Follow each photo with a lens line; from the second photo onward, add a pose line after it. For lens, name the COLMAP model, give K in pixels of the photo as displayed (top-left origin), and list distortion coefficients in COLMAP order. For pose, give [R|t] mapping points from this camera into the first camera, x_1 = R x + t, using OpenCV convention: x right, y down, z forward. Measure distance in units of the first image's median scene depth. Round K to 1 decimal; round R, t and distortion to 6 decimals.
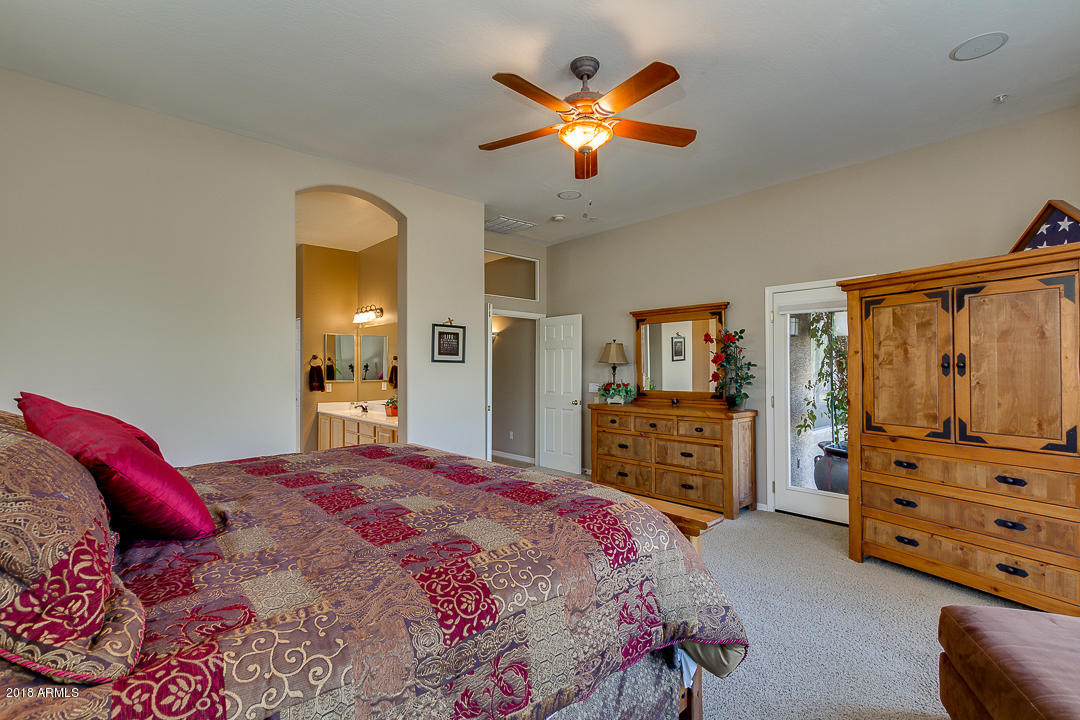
lens RADIAL K [[492.2, 0, 540.6], [0, 492.2, 363.7], [0, 0, 1]] dist [0.002105, 0.000196]
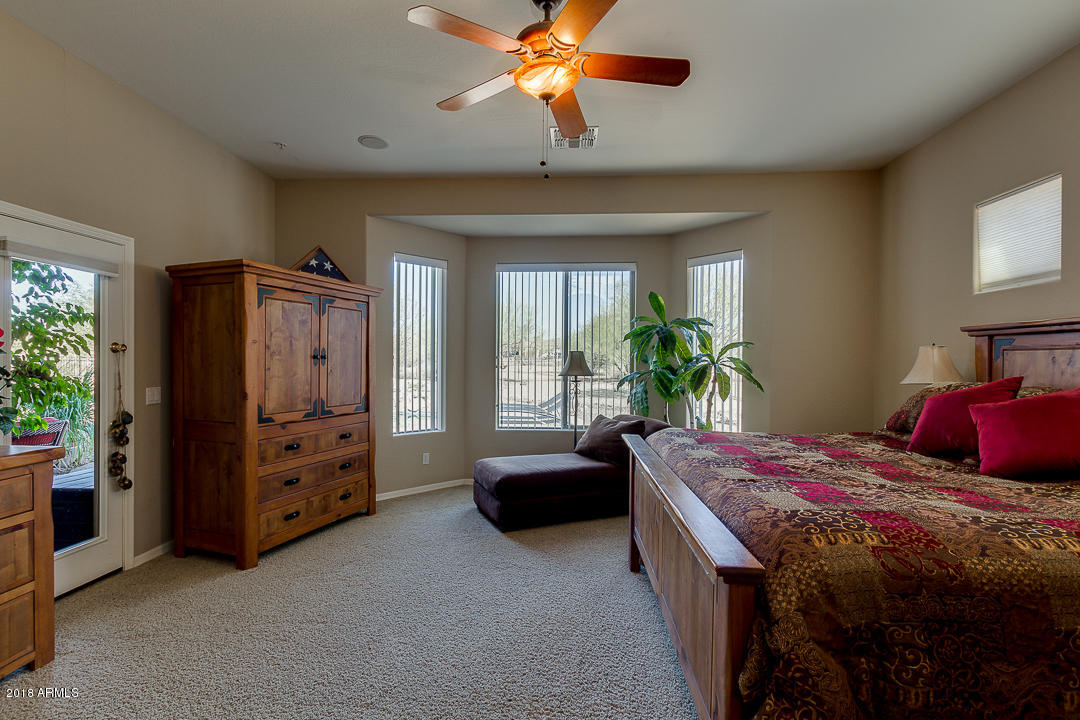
lens RADIAL K [[492.2, 0, 541.5], [0, 492.2, 363.1], [0, 0, 1]] dist [0.002105, 0.000196]
pose [[-0.692115, -0.009785, 0.721721, -0.440530], [-0.014897, 0.999889, -0.000729, 0.010576], [-0.721633, -0.011256, -0.692184, 1.378537]]
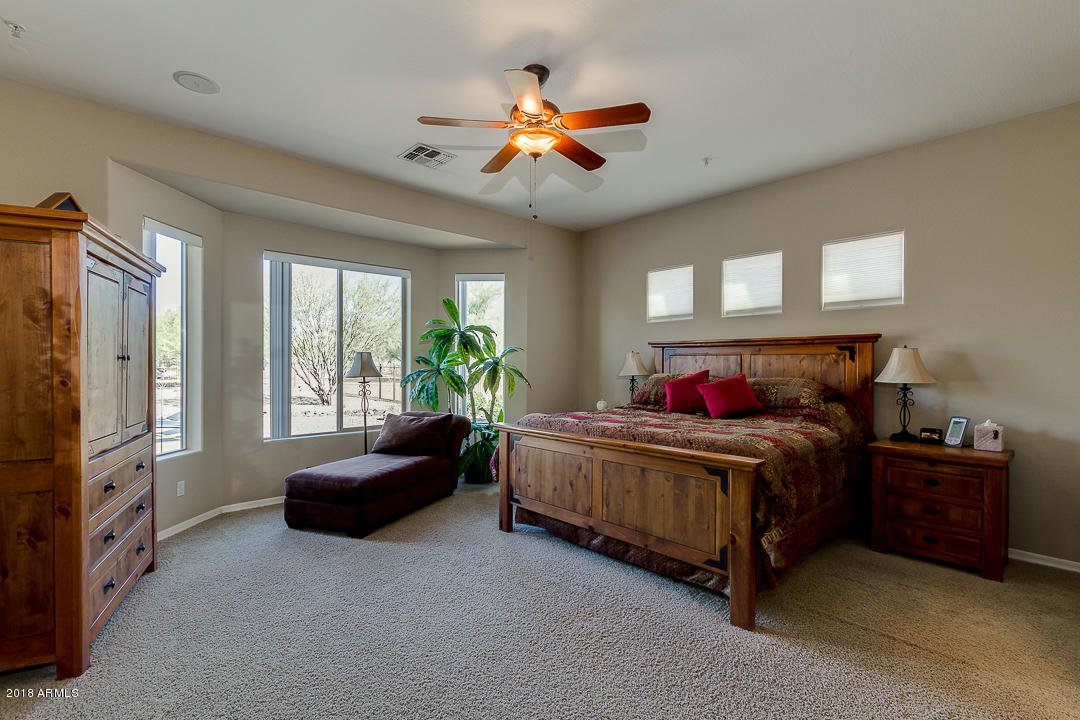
lens RADIAL K [[492.2, 0, 544.3], [0, 492.2, 361.5], [0, 0, 1]] dist [0.002105, 0.000196]
pose [[-0.999948, -0.005407, 0.008658, 0.045396], [-0.005527, 0.999888, -0.013879, 0.018250], [-0.008582, -0.013926, -0.999866, 1.785207]]
